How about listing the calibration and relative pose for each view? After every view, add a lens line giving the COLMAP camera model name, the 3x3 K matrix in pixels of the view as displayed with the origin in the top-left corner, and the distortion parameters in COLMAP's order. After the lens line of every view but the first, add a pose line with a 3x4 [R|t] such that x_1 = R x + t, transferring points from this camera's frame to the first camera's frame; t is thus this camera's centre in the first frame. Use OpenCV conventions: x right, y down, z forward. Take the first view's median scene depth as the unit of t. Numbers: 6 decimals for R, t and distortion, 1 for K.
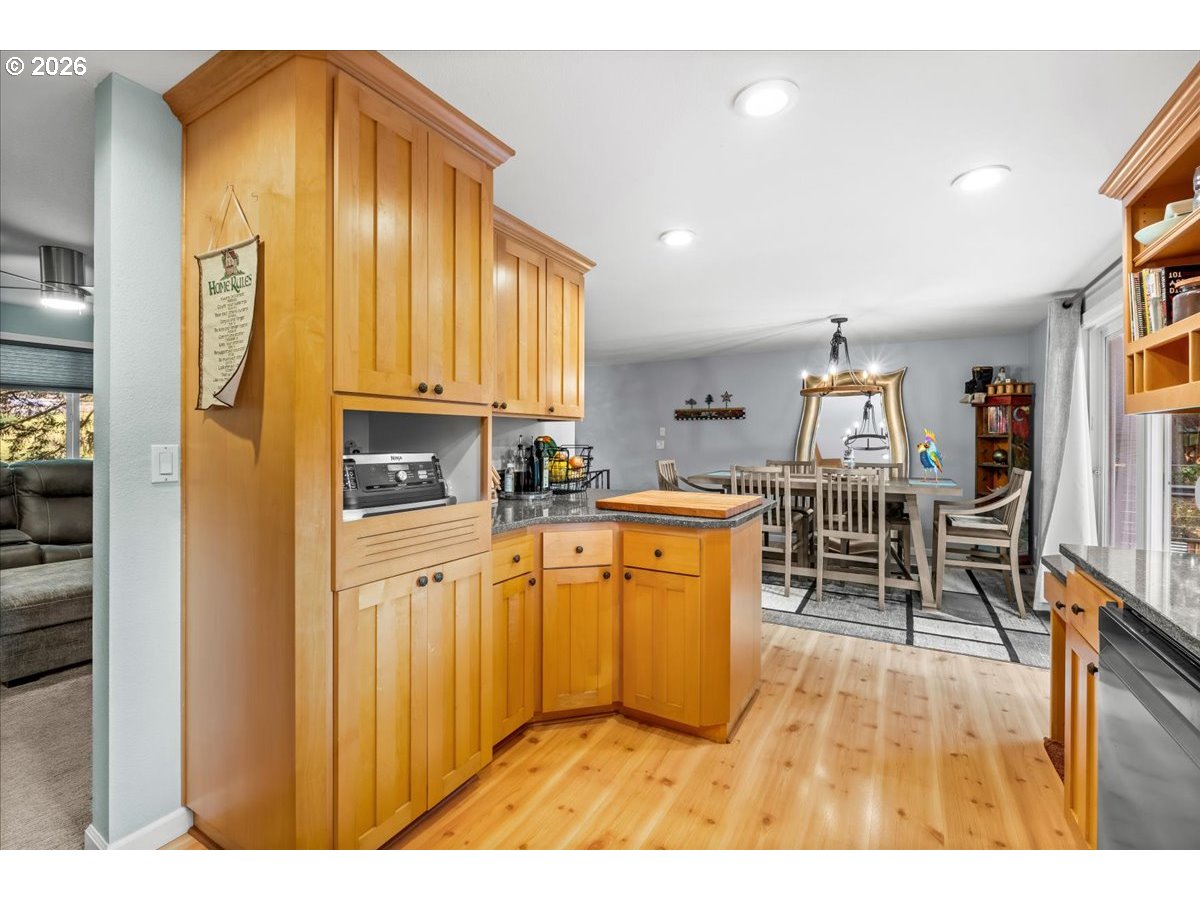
lens RADIAL K [[530.2, 0, 603.0], [0, 530.2, 441.7], [0, 0, 1]] dist [-0.012193, 0.000292]
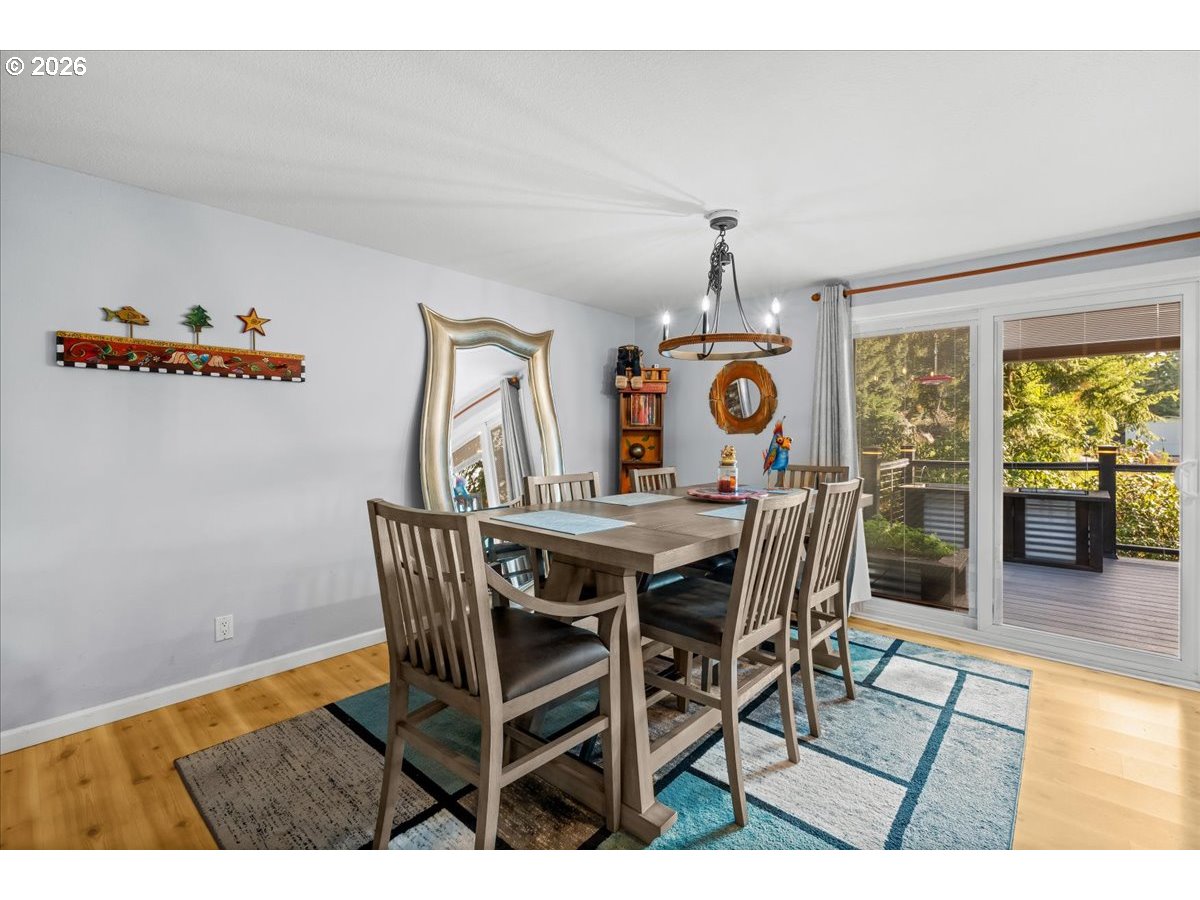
lens RADIAL K [[530.2, 0, 595.8], [0, 530.2, 443.8], [0, 0, 1]] dist [-0.012193, 0.000292]
pose [[0.214985, -0.017187, 0.976466, -0.090712], [0.003155, 0.999852, 0.016904, -0.000760], [-0.976612, -0.000553, 0.215007, 0.664154]]
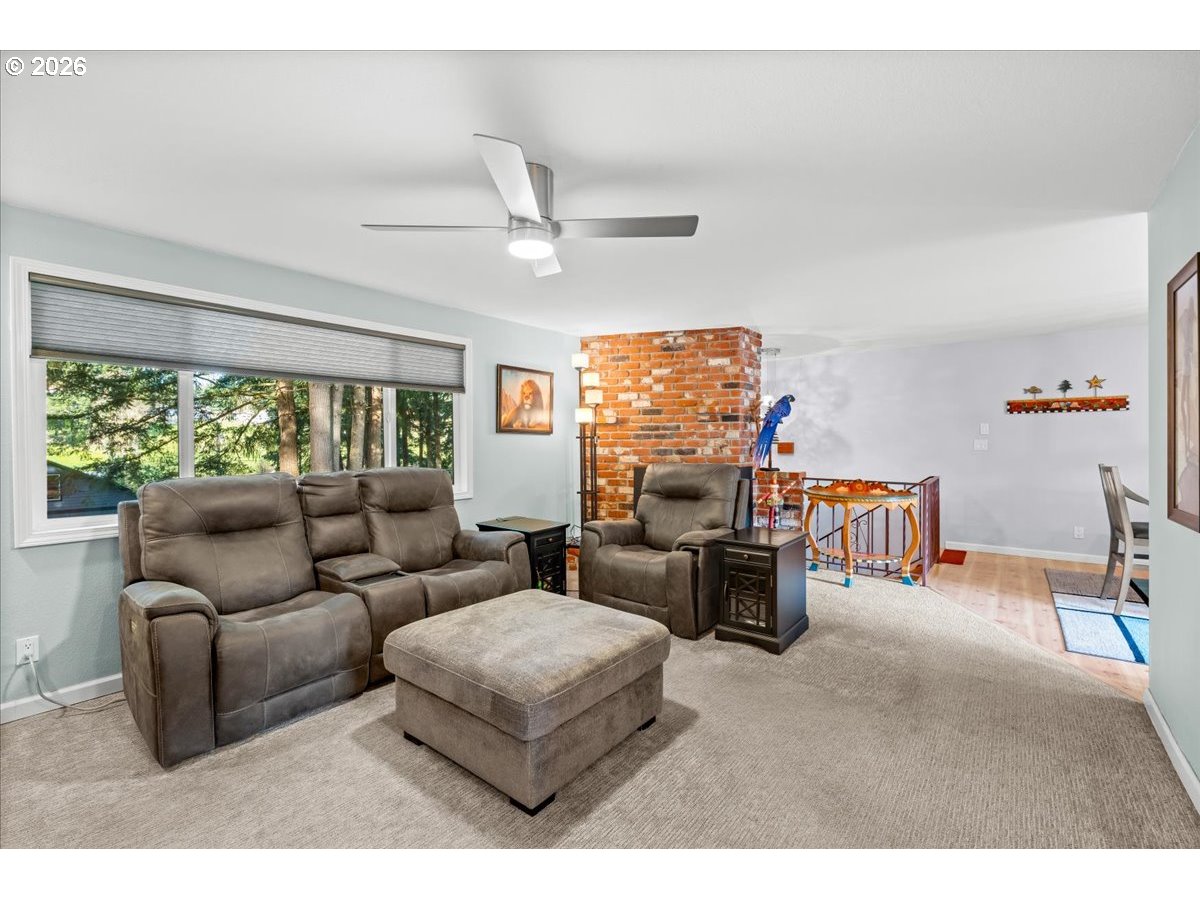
lens RADIAL K [[530.2, 0, 596.5], [0, 530.2, 443.6], [0, 0, 1]] dist [-0.012193, 0.000292]
pose [[0.987319, -0.007207, -0.158586, -0.358076], [0.007331, 0.999973, 0.000192, -0.000772], [0.158581, -0.001352, 0.987345, 0.131548]]
